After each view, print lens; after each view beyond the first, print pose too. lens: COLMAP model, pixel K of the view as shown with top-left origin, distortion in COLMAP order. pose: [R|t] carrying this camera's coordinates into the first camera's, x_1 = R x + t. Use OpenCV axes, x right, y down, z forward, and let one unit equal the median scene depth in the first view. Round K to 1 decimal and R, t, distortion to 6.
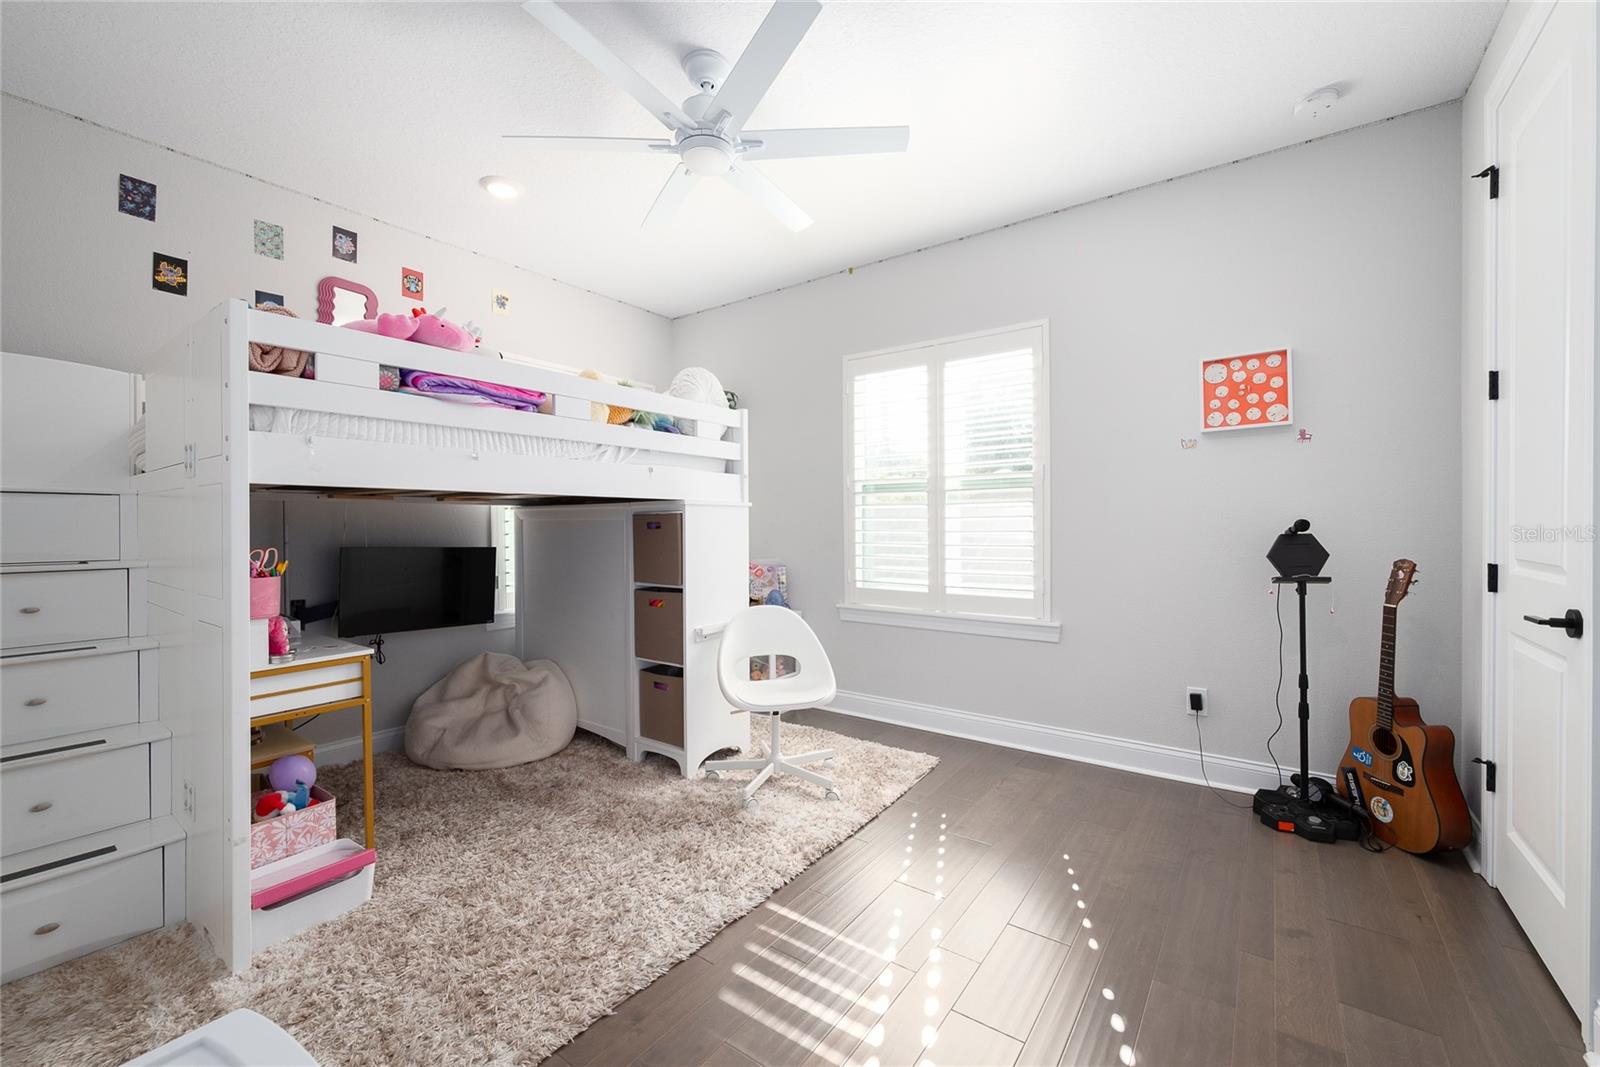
lens RADIAL K [[639.1, 0, 806.5], [0, 639.1, 526.8], [0, 0, 1]] dist [0.005498, 0.000042]
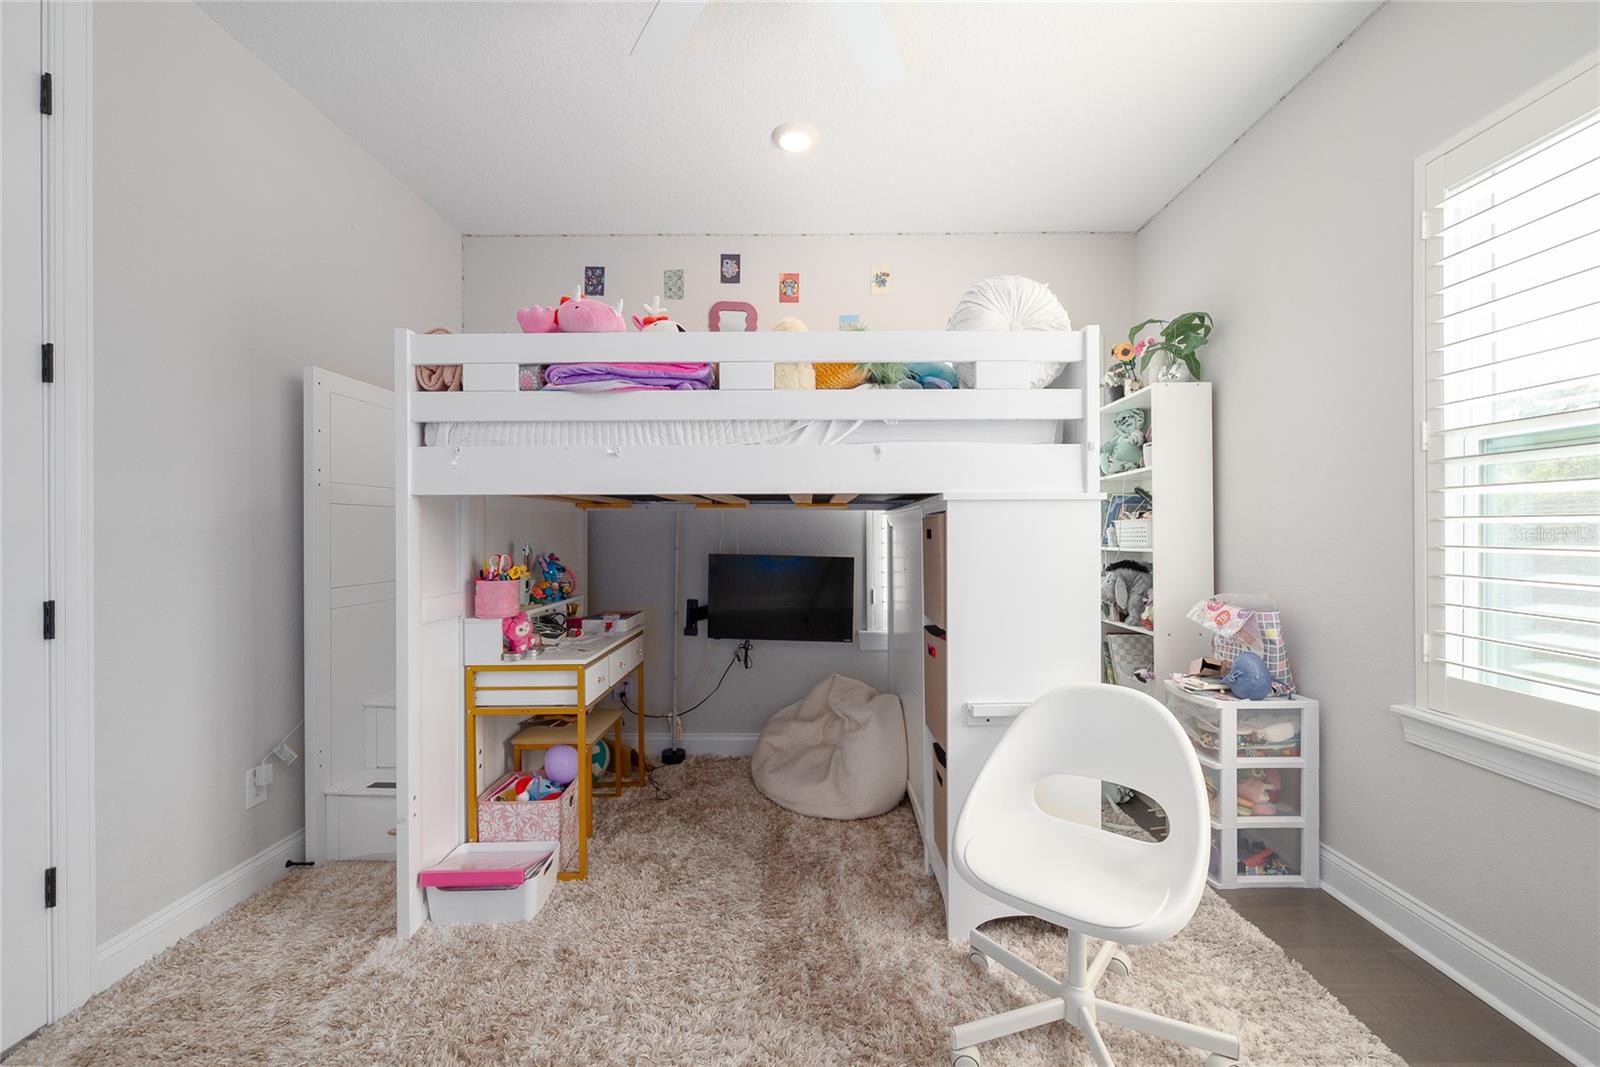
lens RADIAL K [[639.1, 0, 806.9], [0, 639.1, 537.6], [0, 0, 1]] dist [0.005498, 0.000042]
pose [[0.585682, 0.006955, -0.810511, 0.246967], [-0.001783, 0.999972, 0.007292, -0.002940], [0.810539, -0.002826, 0.585678, 0.550747]]
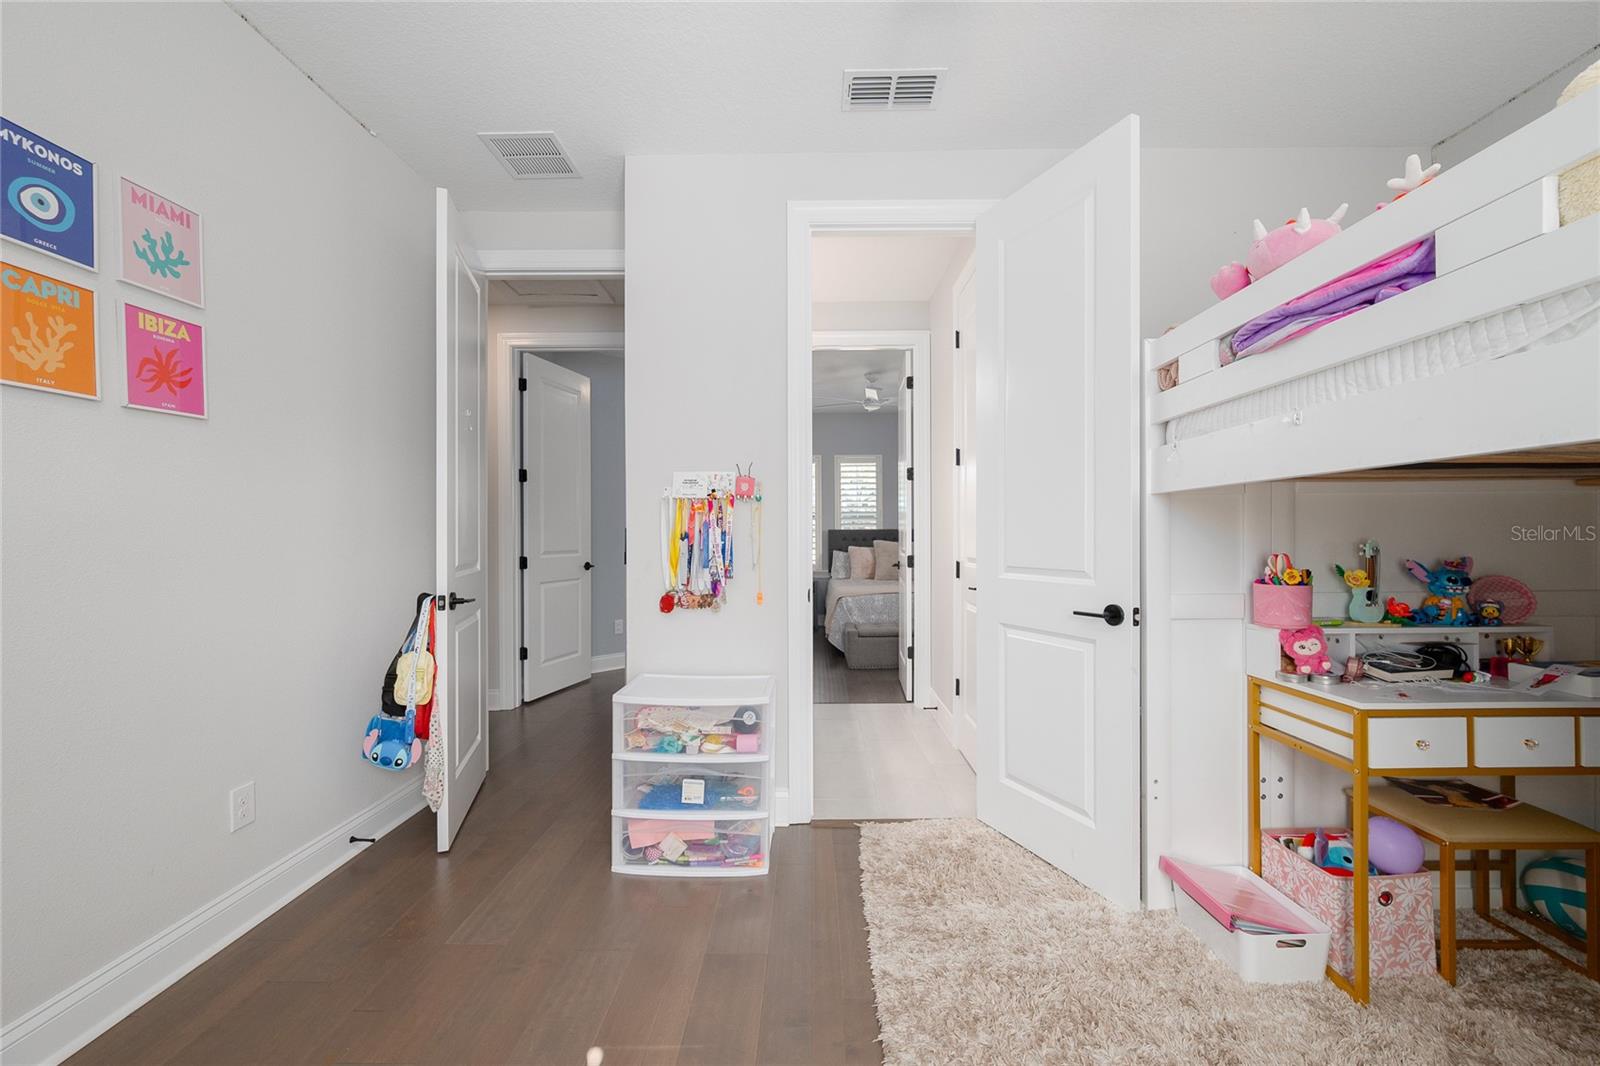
lens RADIAL K [[639.1, 0, 805.9], [0, 639.1, 536.0], [0, 0, 1]] dist [0.005498, 0.000042]
pose [[-0.808226, 0.008080, -0.588817, 0.188239], [0.006718, 0.999967, 0.004501, -0.001182], [0.588834, -0.000318, -0.808254, 0.951697]]
